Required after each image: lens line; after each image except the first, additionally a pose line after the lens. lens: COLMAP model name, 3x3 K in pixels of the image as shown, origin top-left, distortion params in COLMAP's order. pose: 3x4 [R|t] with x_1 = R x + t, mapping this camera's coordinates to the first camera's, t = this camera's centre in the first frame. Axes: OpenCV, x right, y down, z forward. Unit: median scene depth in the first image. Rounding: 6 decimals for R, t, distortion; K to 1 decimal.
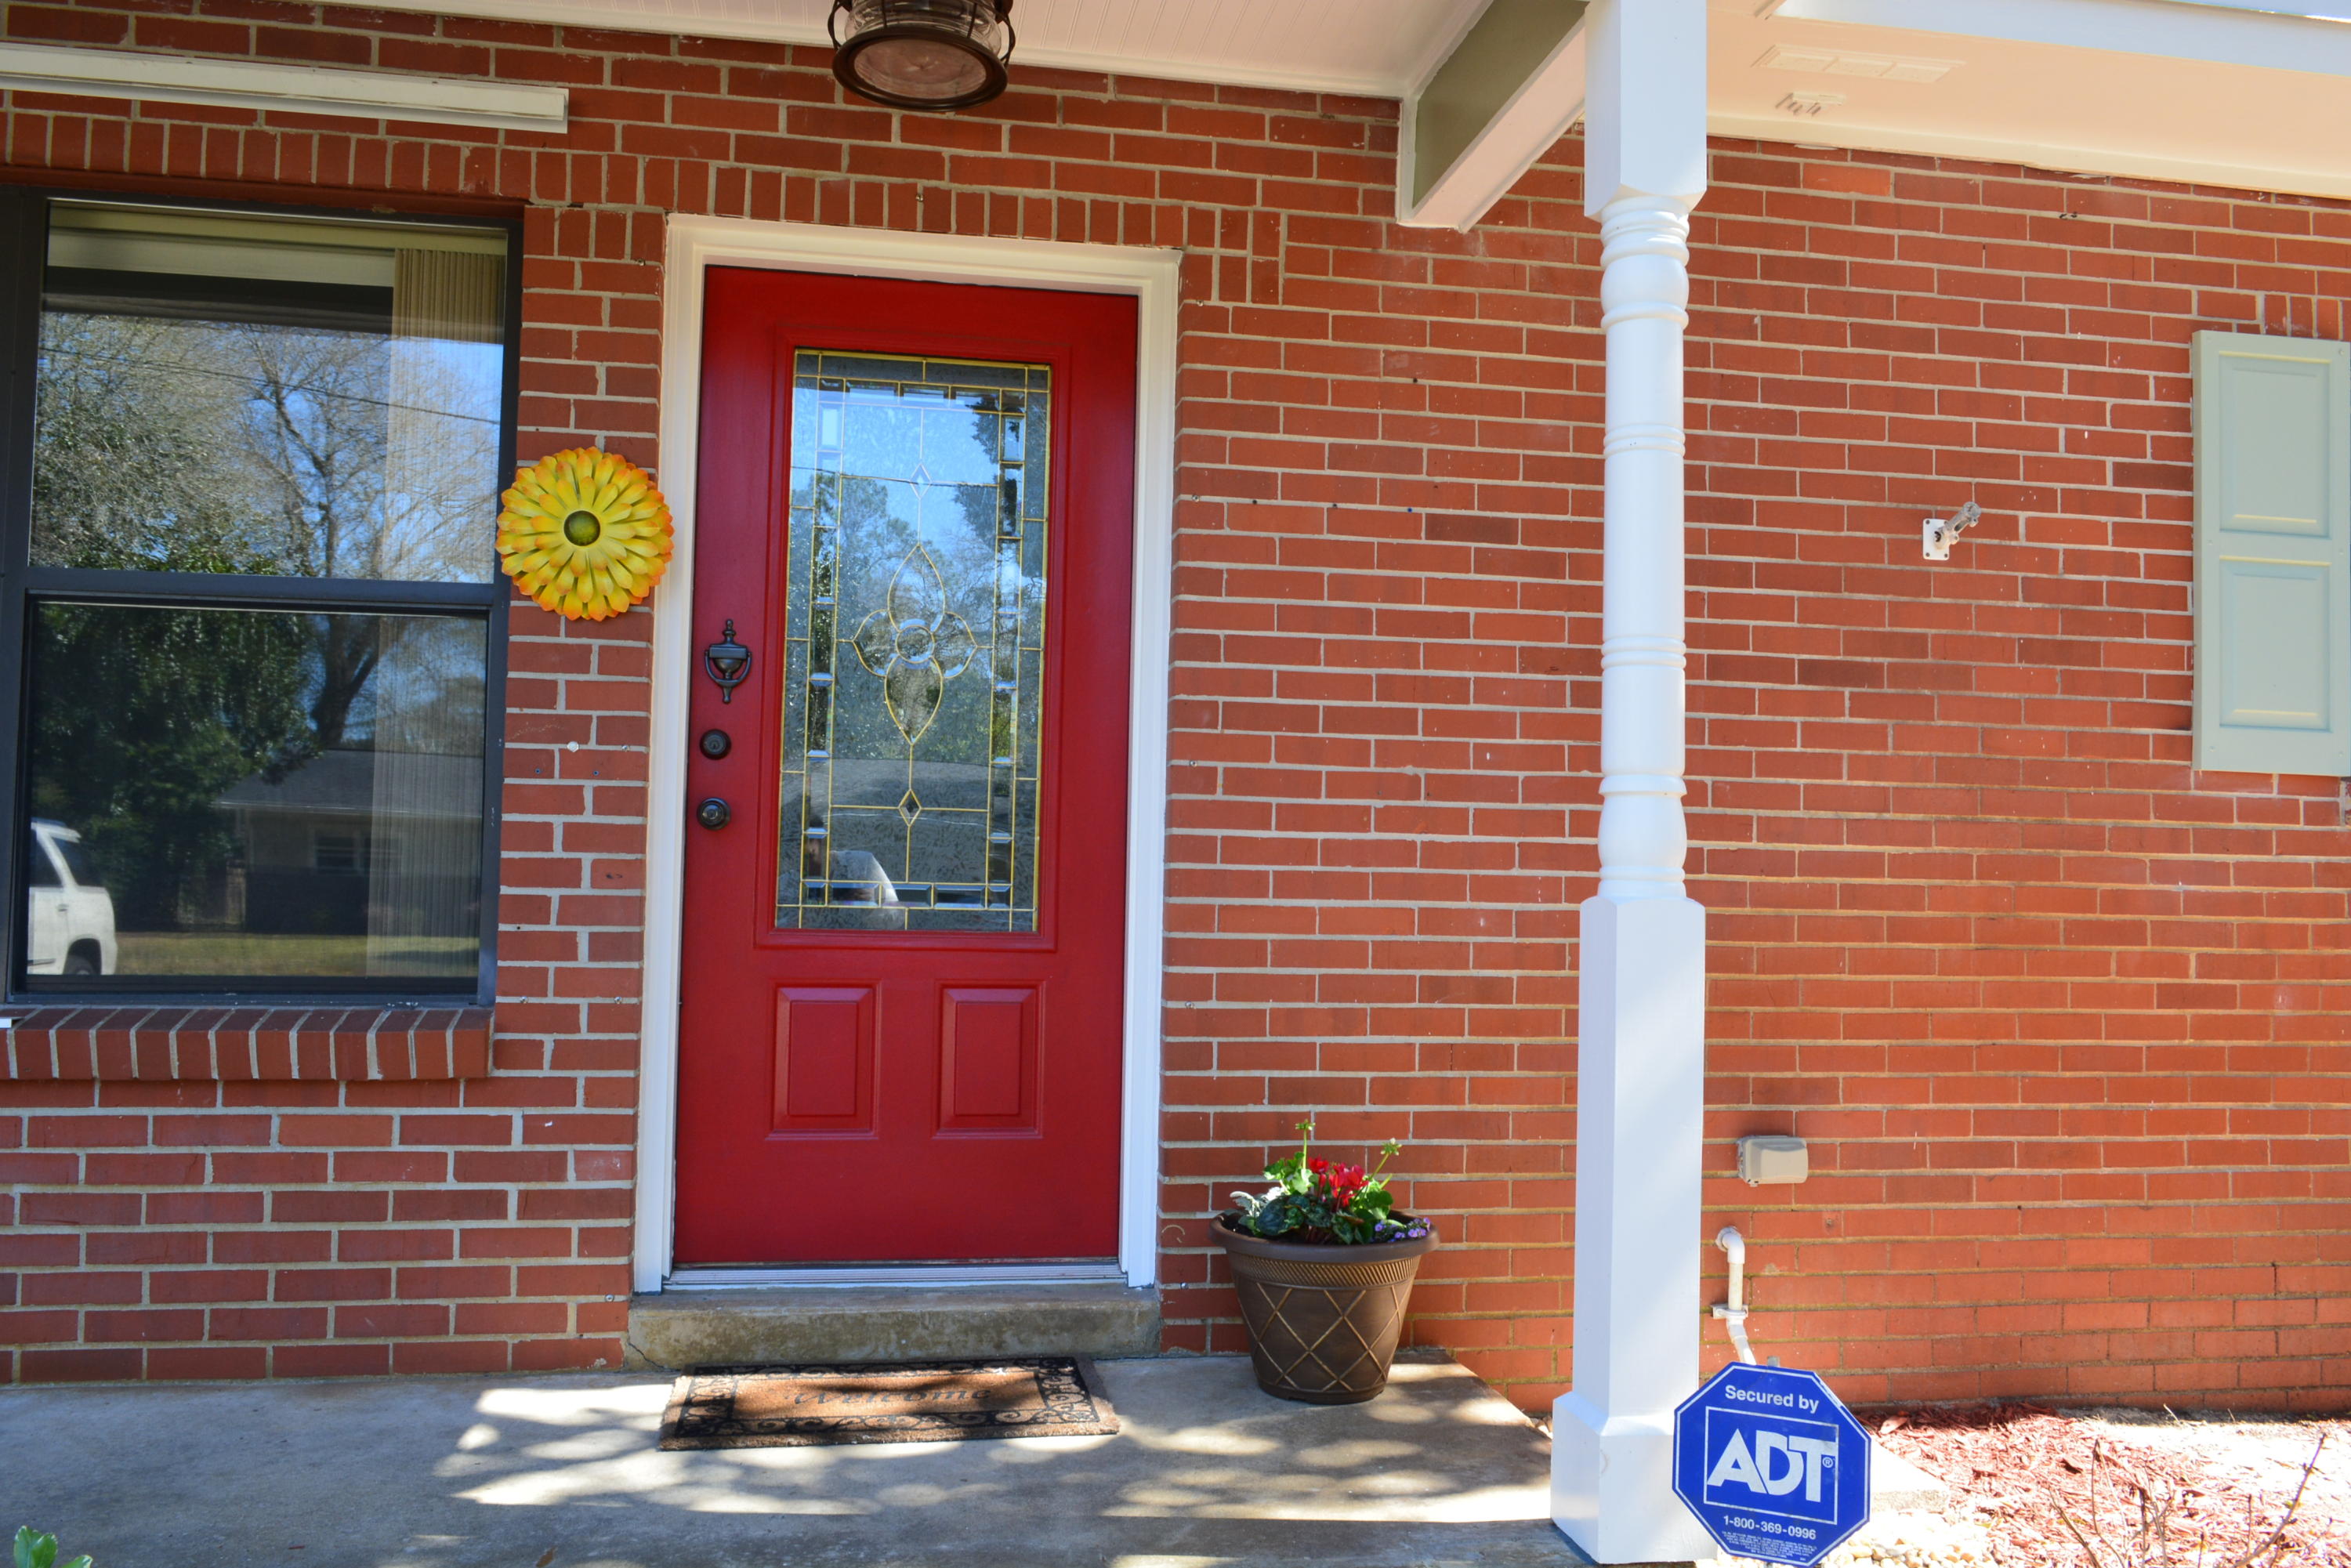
lens RADIAL K [[1832.8, 0, 1188.7], [0, 1832.8, 794.0], [0, 0, 1]] dist [-0.016445, 0.010758]
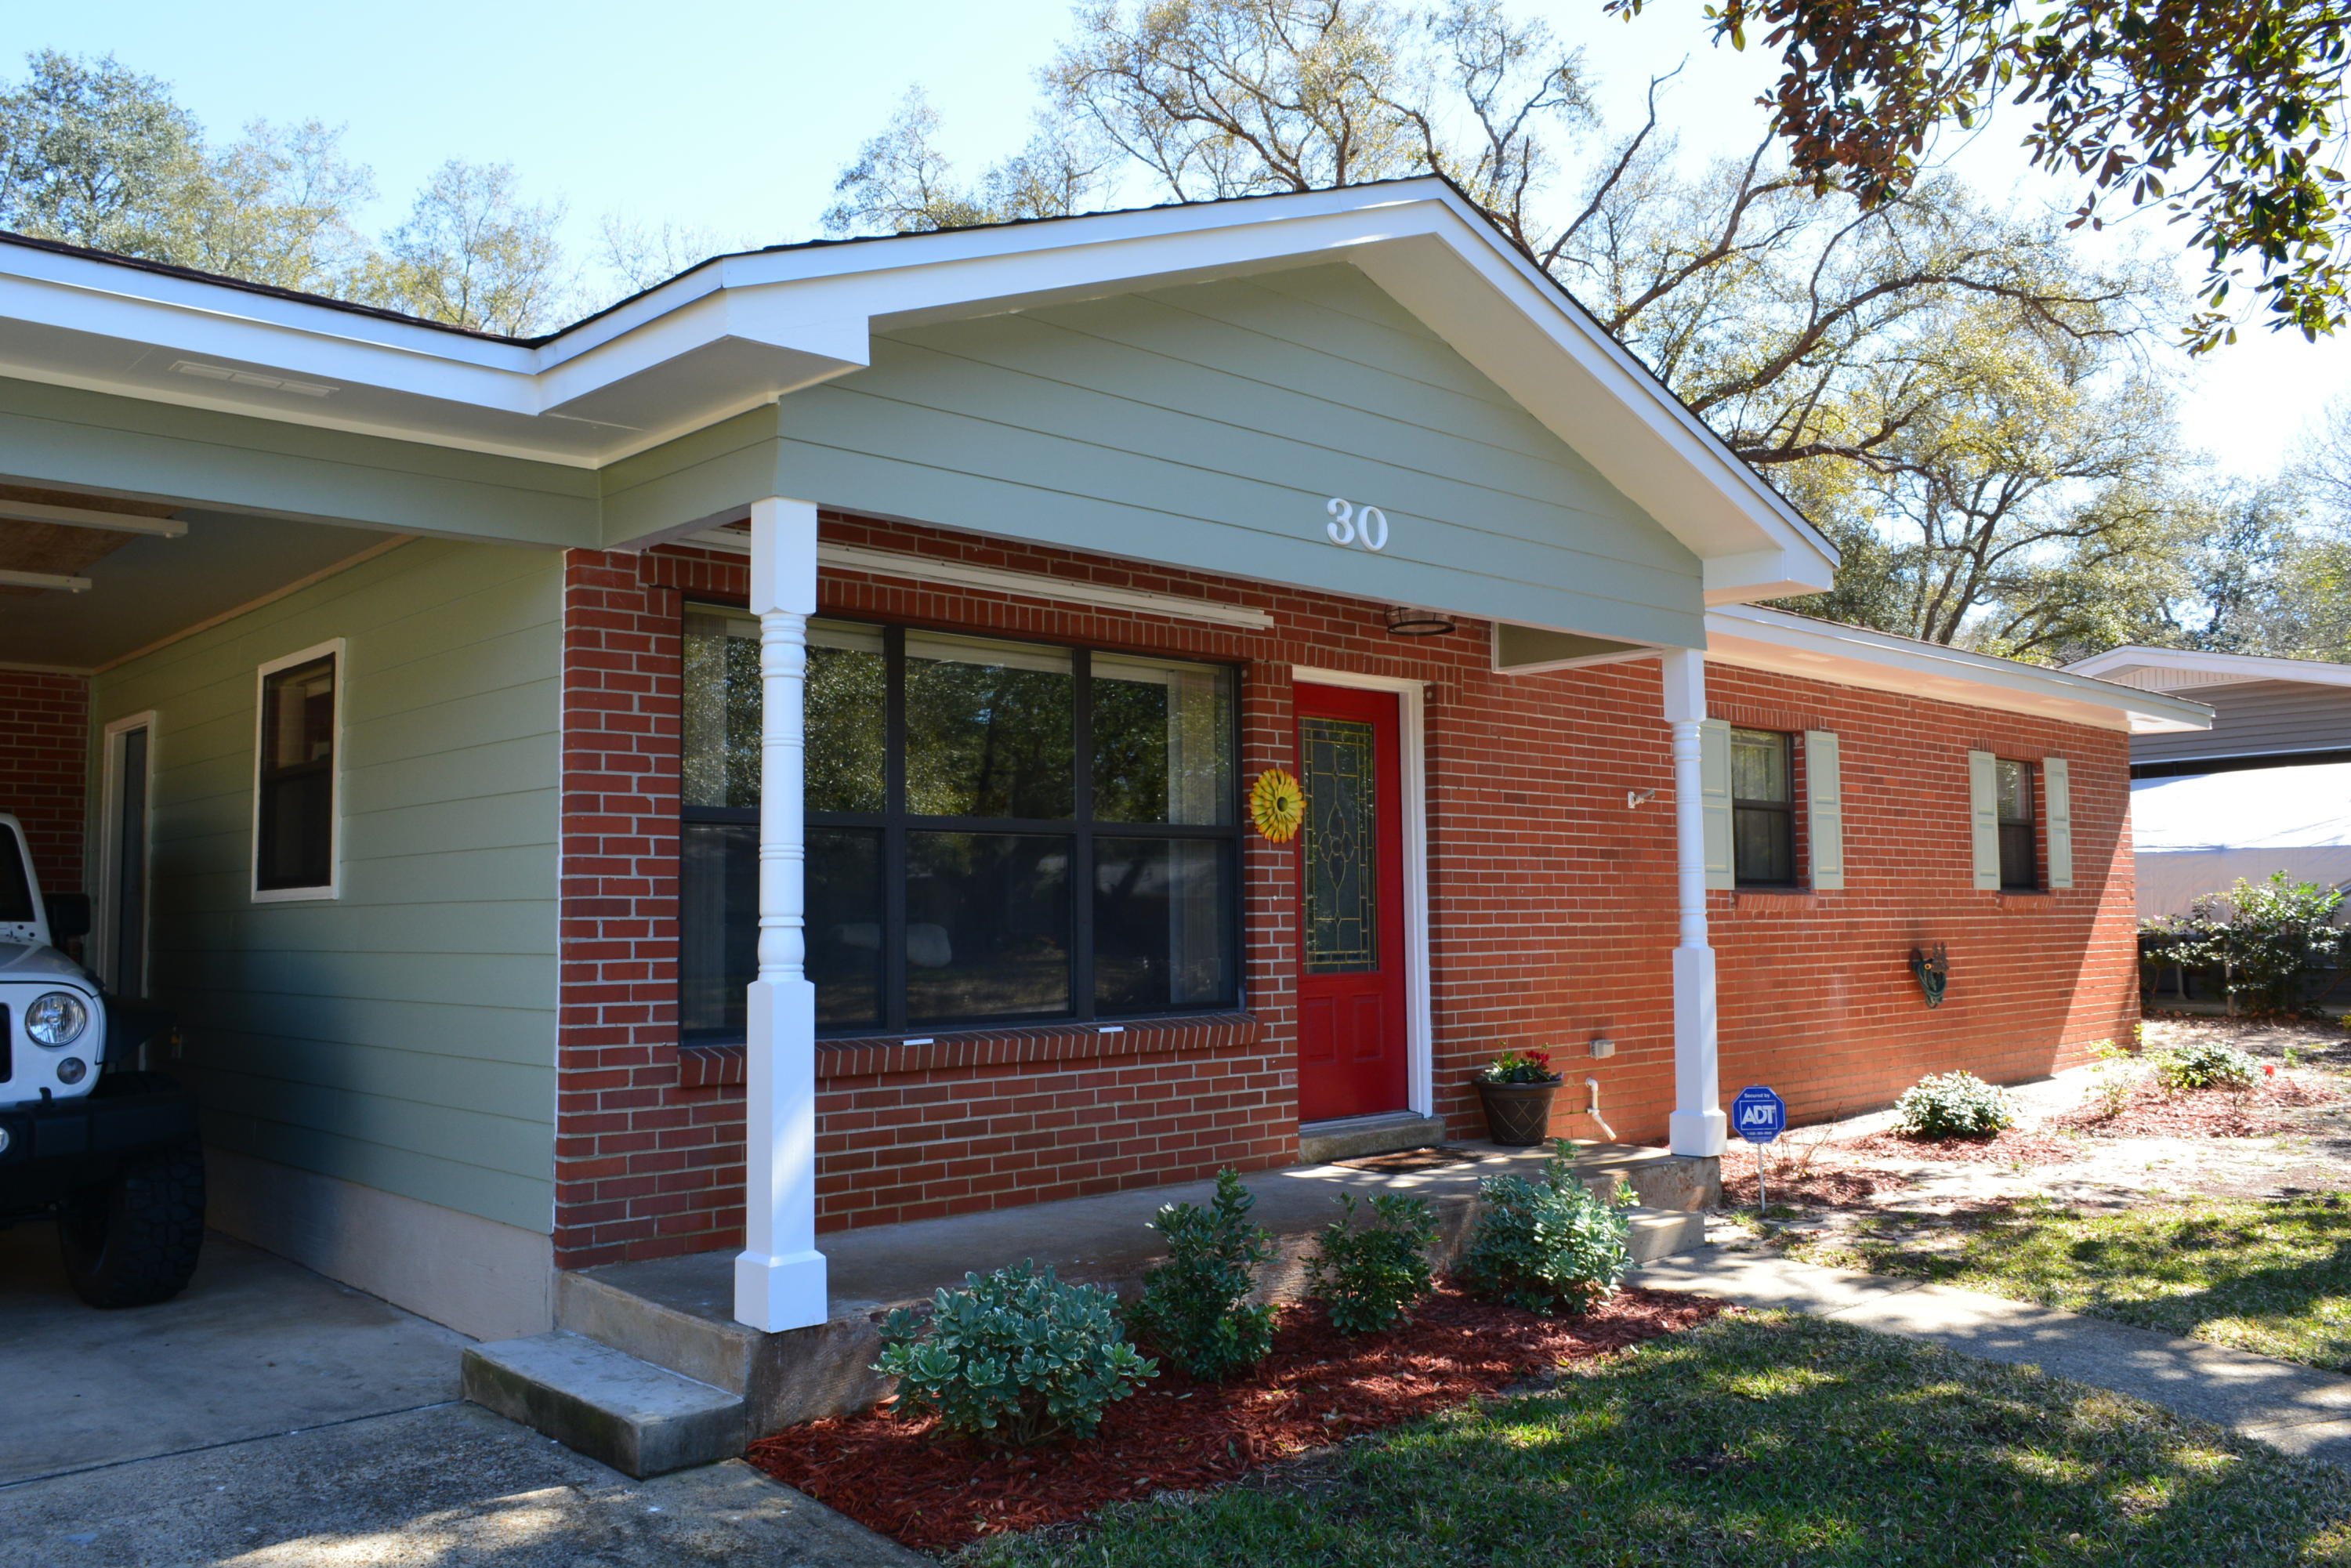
lens RADIAL K [[1832.8, 0, 1160.4], [0, 1832.8, 780.6], [0, 0, 1]] dist [-0.016445, 0.010758]
pose [[0.836642, 0.014796, 0.547550, -1.646746], [0.002580, 0.999518, -0.030951, -0.097378], [-0.547744, 0.027307, 0.836200, -0.821867]]
